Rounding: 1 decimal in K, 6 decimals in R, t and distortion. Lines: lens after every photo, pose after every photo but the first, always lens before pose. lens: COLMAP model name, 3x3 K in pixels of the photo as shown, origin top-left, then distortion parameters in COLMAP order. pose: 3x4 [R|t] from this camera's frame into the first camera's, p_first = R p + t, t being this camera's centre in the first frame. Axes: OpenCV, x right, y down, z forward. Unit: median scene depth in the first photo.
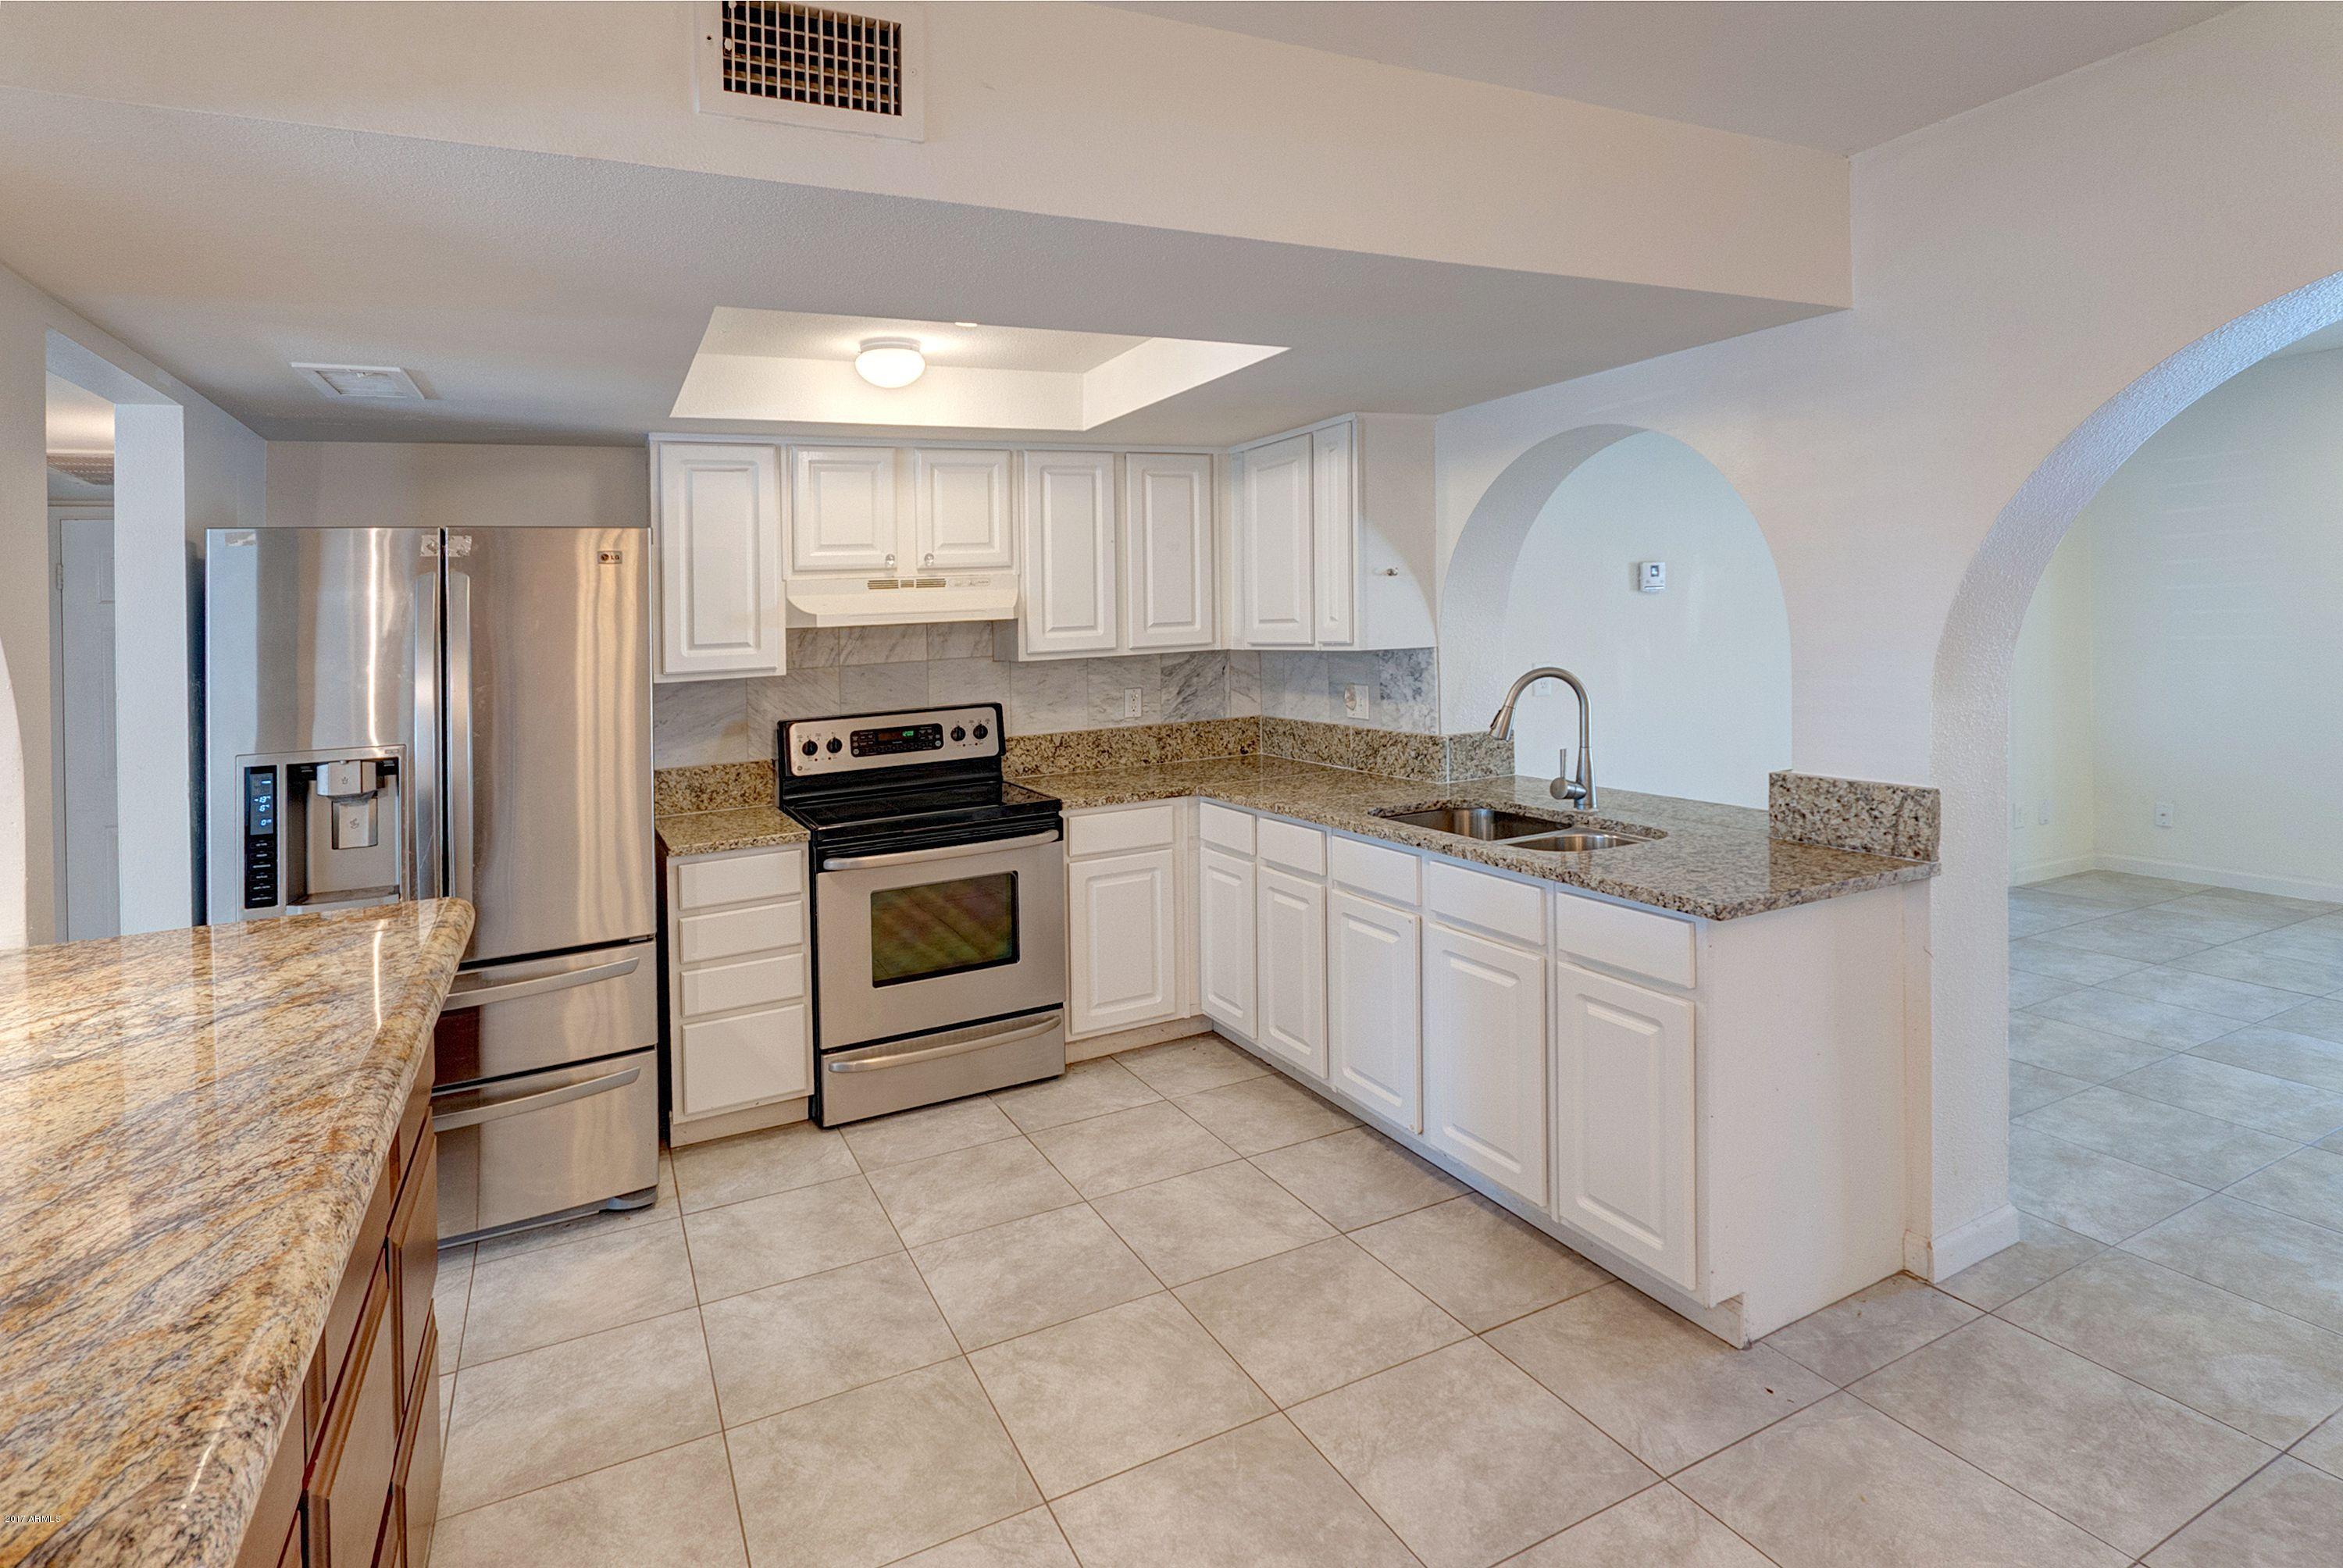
lens RADIAL K [[1193.1, 0, 1145.7], [0, 1193.1, 645.1], [0, 0, 1]] dist [-0.003828, -0.000121]
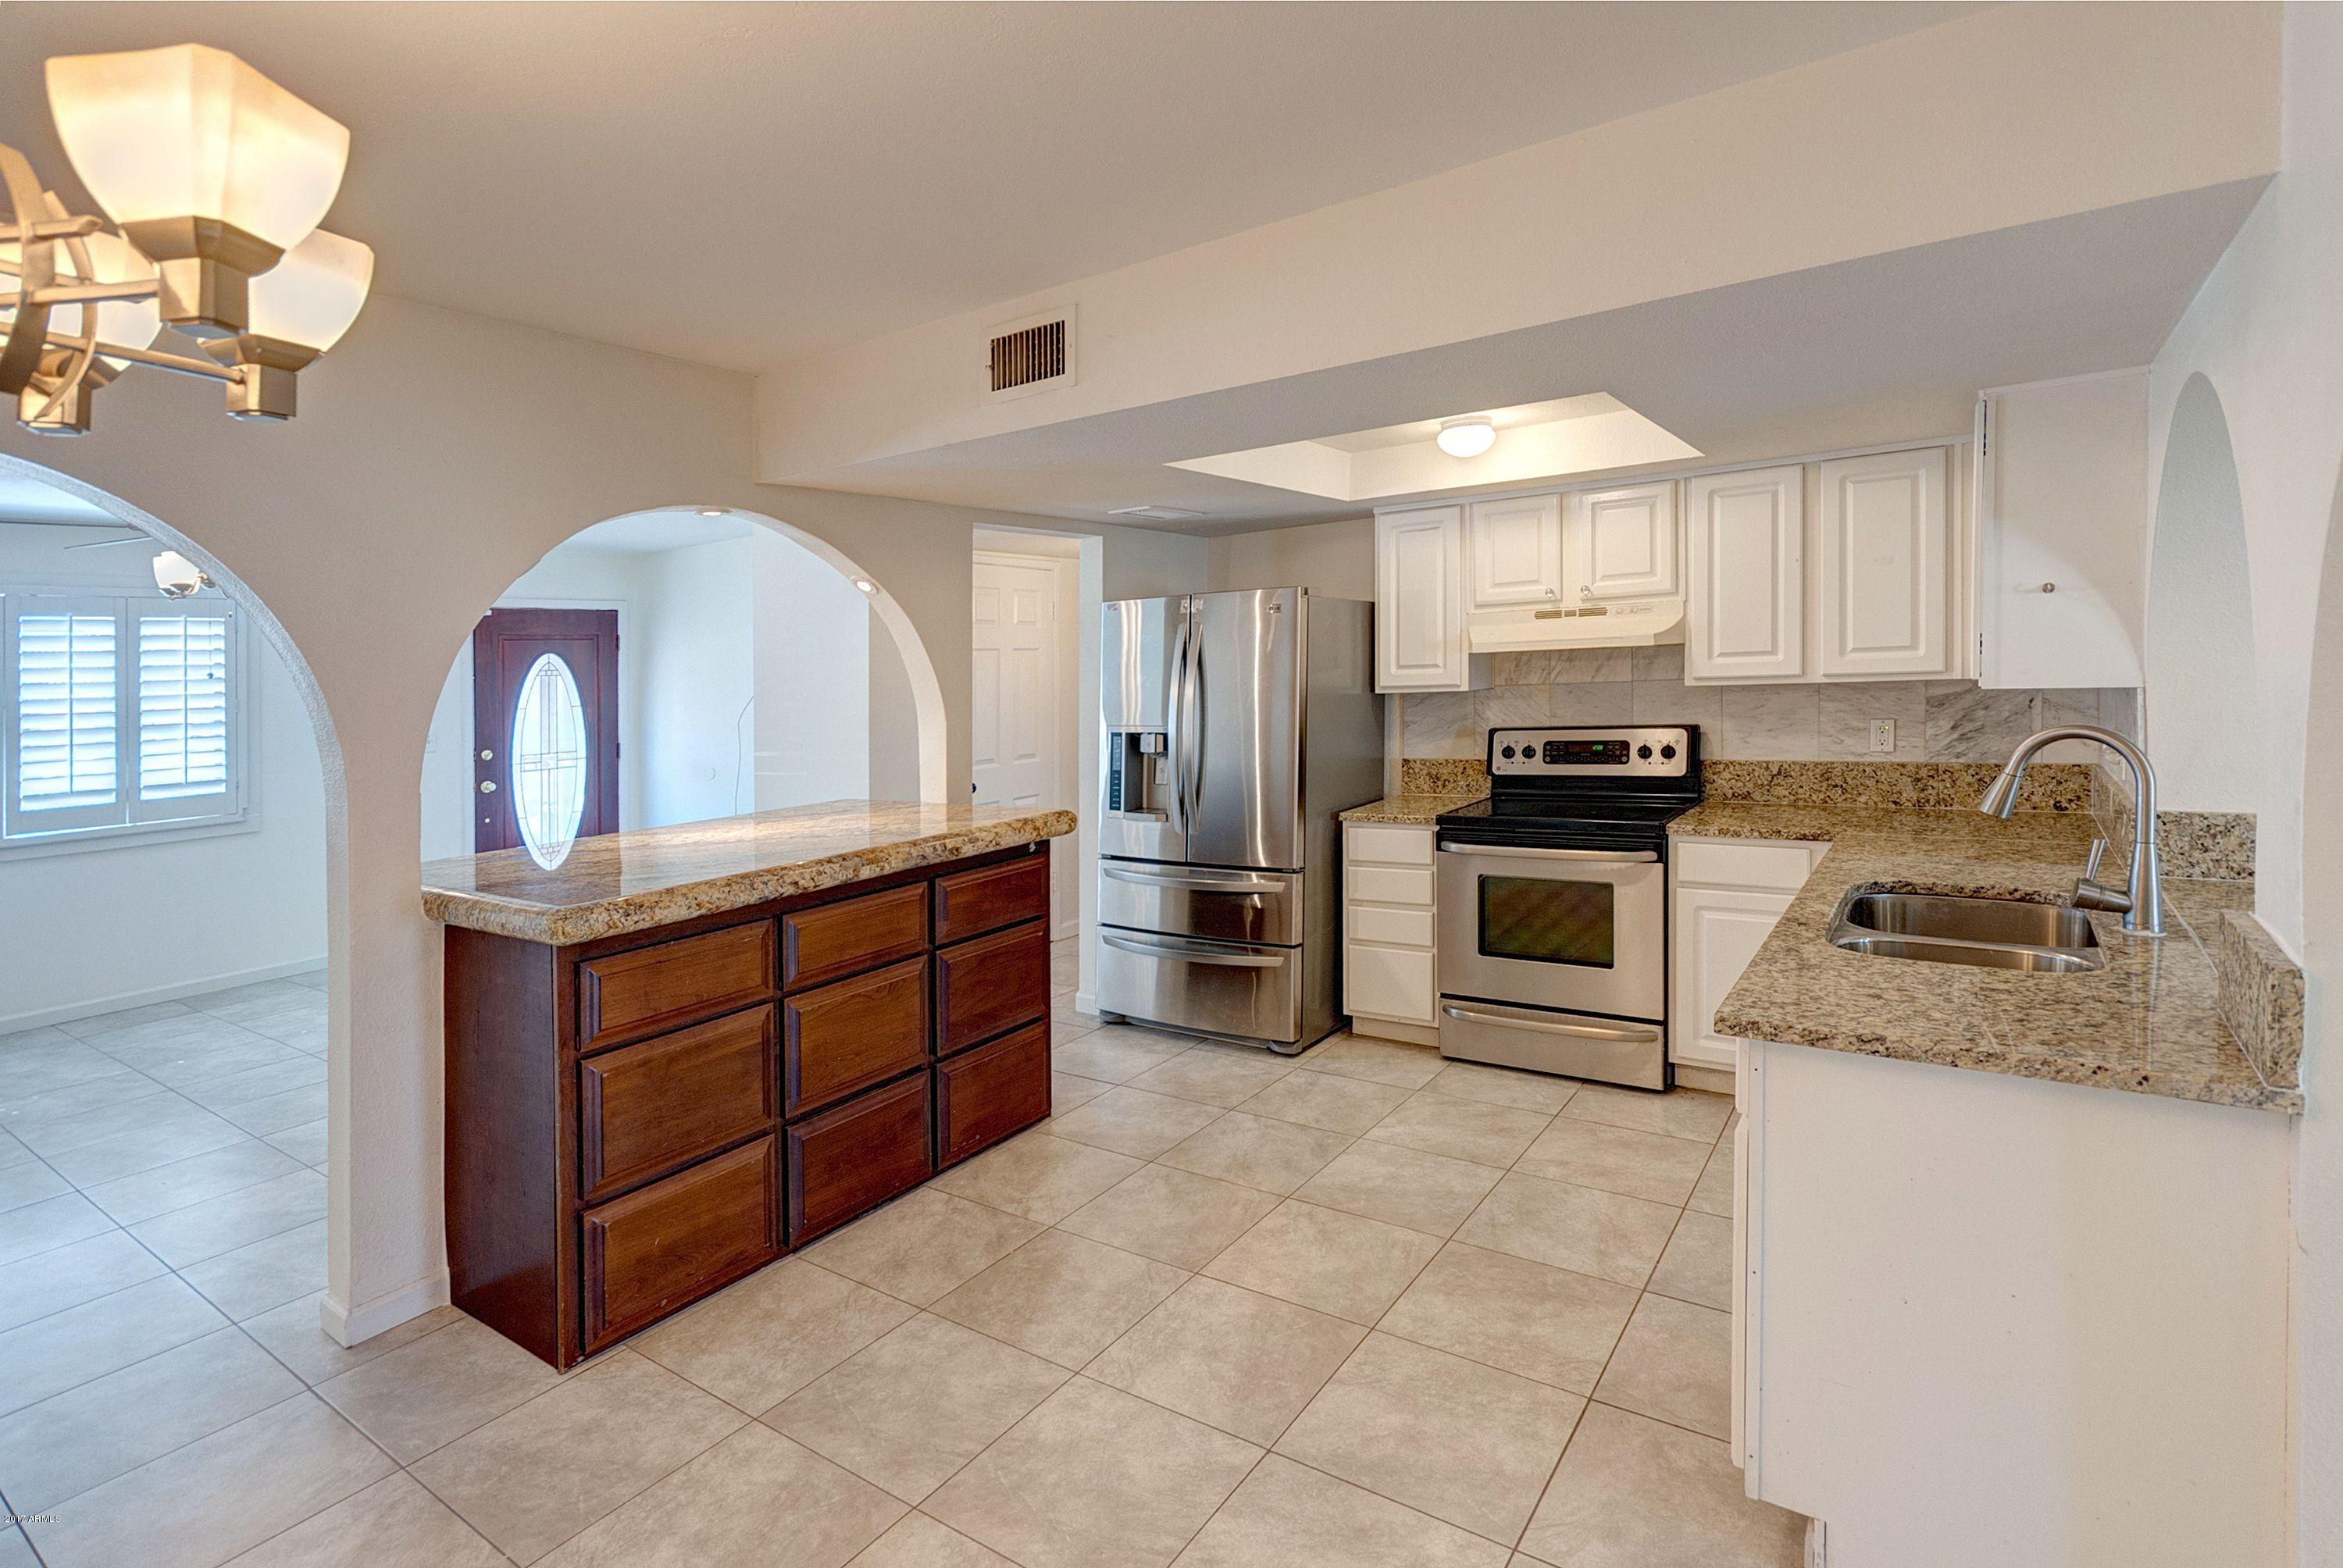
lens RADIAL K [[1135.5, 0, 1145.7], [0, 1135.5, 638.1], [0, 0, 1]] dist [-0.009821, 0.000787]
pose [[0.486088, -0.000609, -0.873910, 0.549077], [0.000749, 1.000000, -0.000280, -0.028706], [0.873910, -0.000518, 0.486088, 0.136382]]
